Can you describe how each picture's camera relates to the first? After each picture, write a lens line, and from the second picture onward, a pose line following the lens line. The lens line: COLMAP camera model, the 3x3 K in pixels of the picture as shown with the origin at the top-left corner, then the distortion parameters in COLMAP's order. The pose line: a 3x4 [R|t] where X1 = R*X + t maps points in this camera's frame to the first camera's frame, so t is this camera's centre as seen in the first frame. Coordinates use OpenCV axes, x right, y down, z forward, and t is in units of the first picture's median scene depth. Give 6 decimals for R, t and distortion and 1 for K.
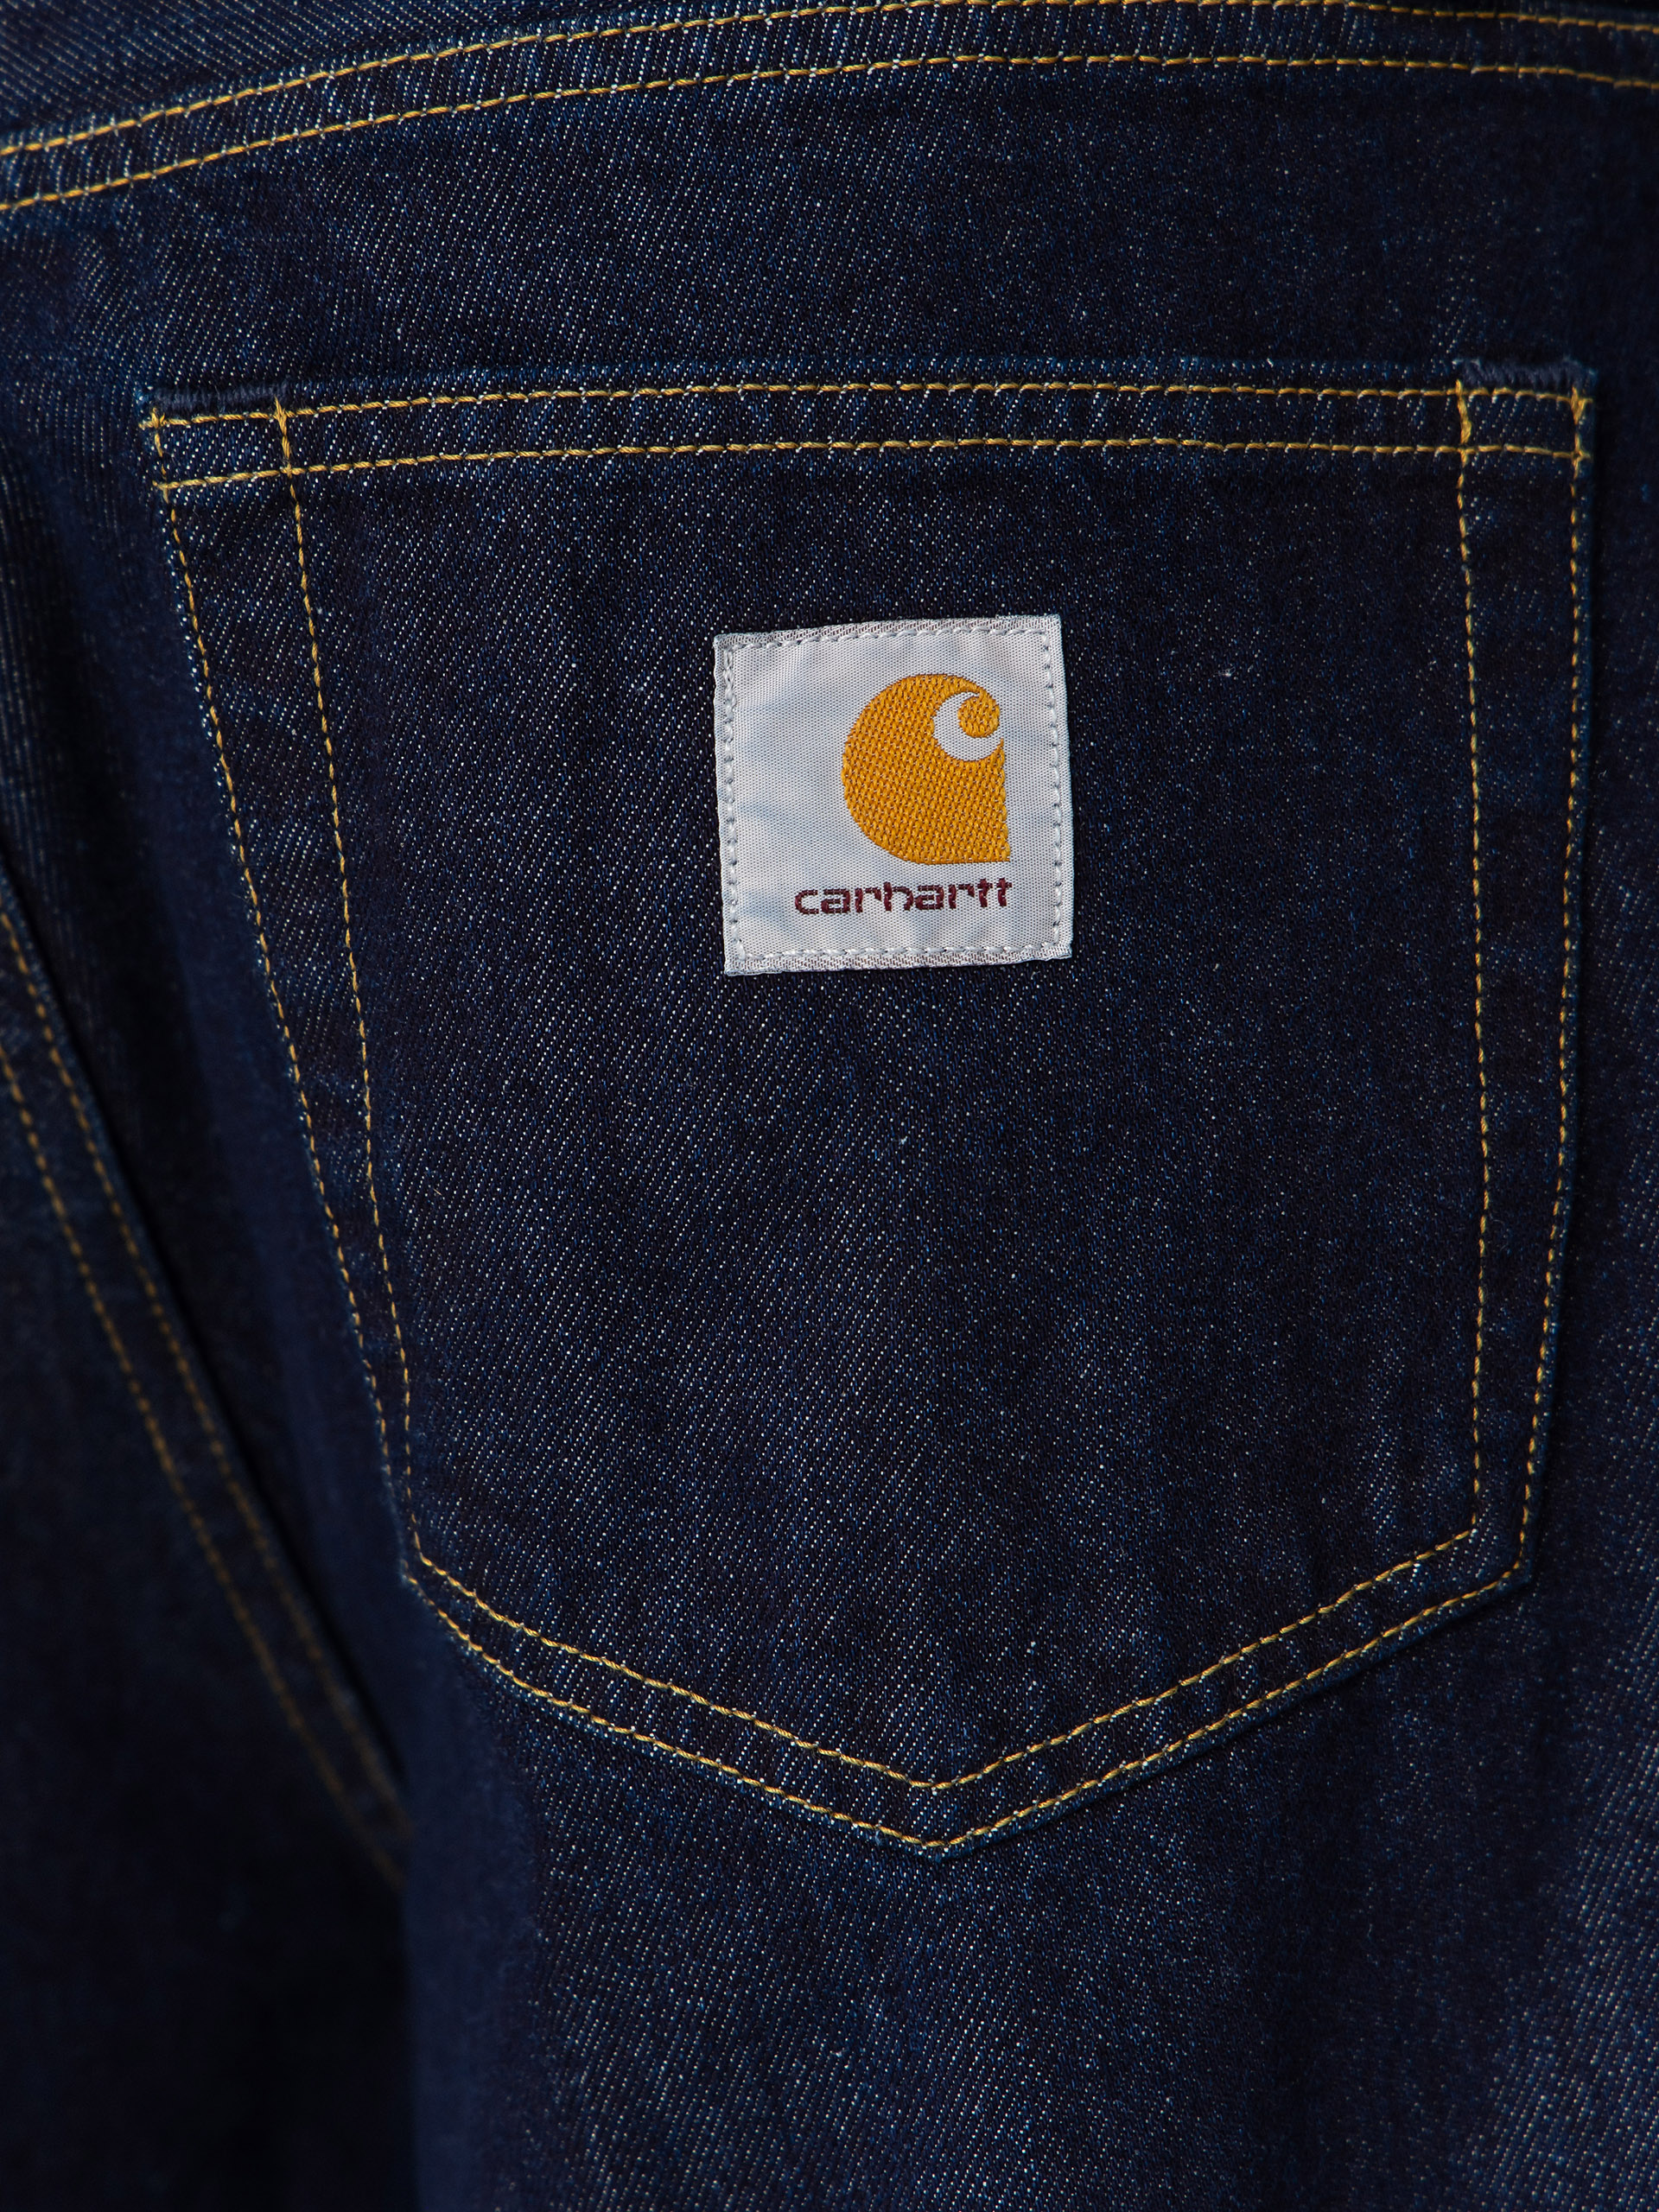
lens RADIAL K [[6606.7, 0, 838.2], [0, 6606.7, 1111.9], [0, 0, 1]] dist [0.273572, 0.000000]
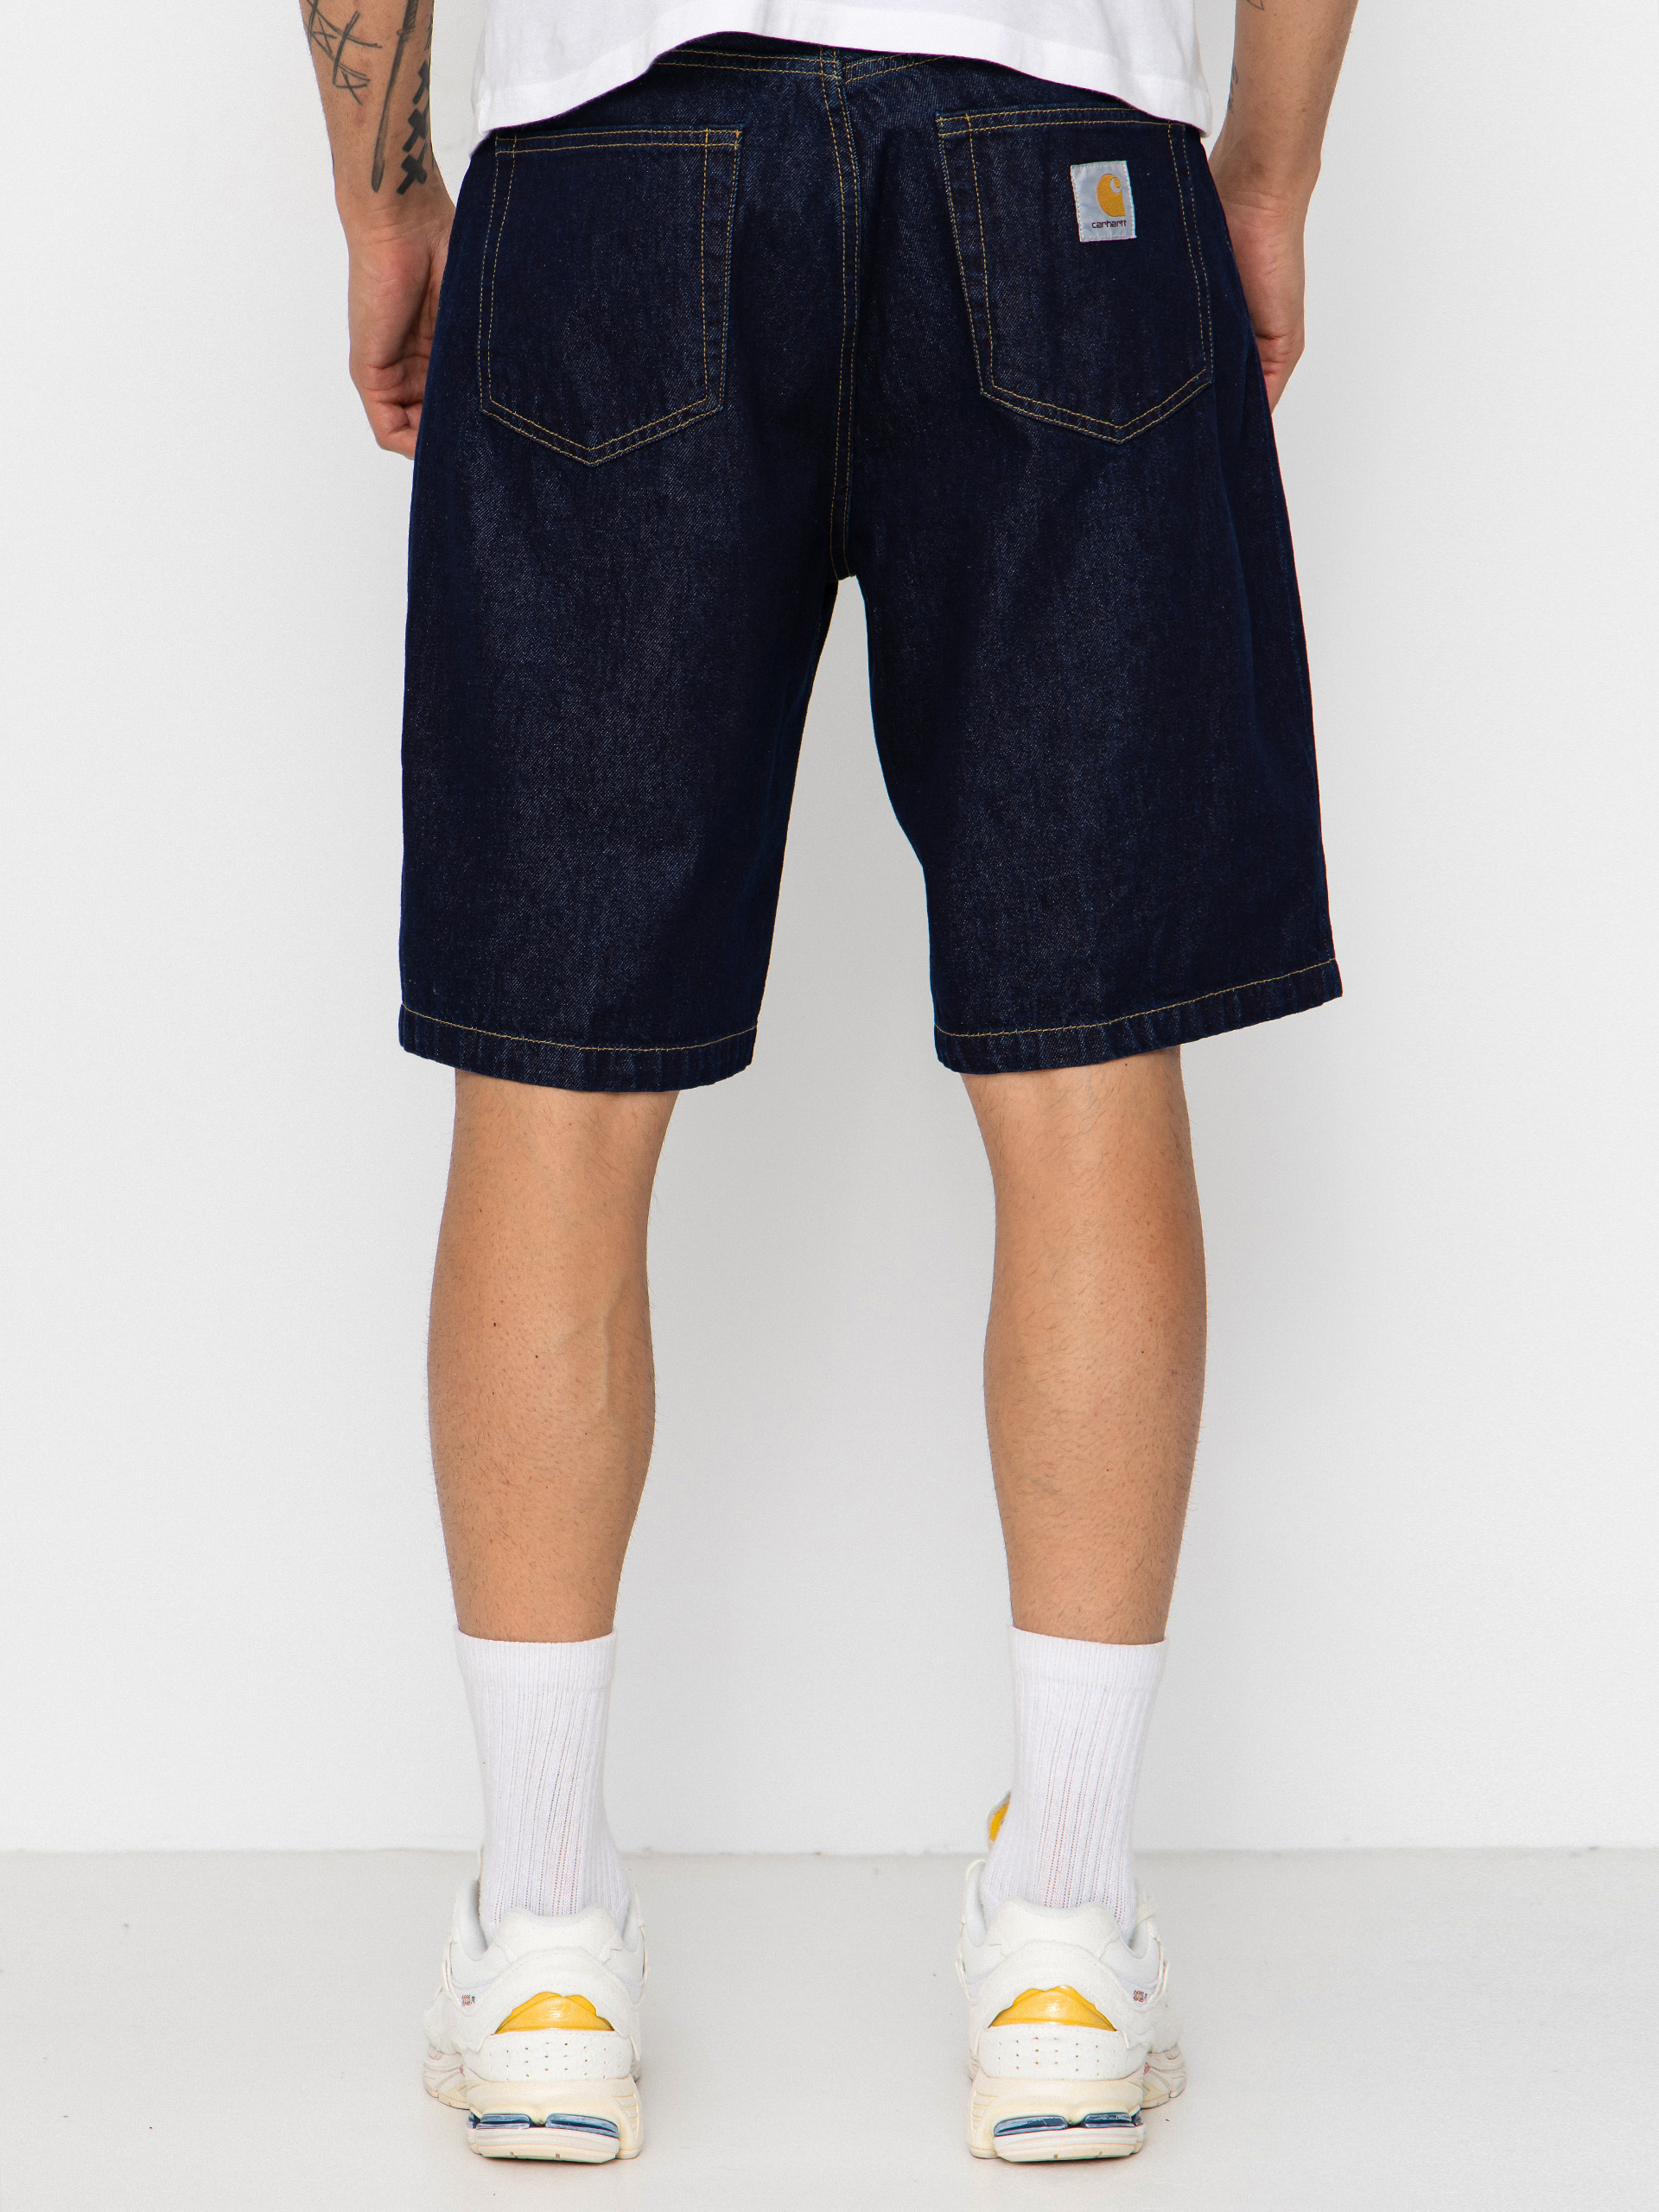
lens RADIAL K [[5764.8, 0, 834.6], [0, 5764.8, 1107.0], [0, 0, 1]] dist [0.035825, 0.000000]
pose [[0.851322, -0.097992, 0.515411, -2.176707], [0.073442, 0.994988, 0.067865, 0.277687], [-0.519478, -0.019922, 0.854252, -2.201867]]
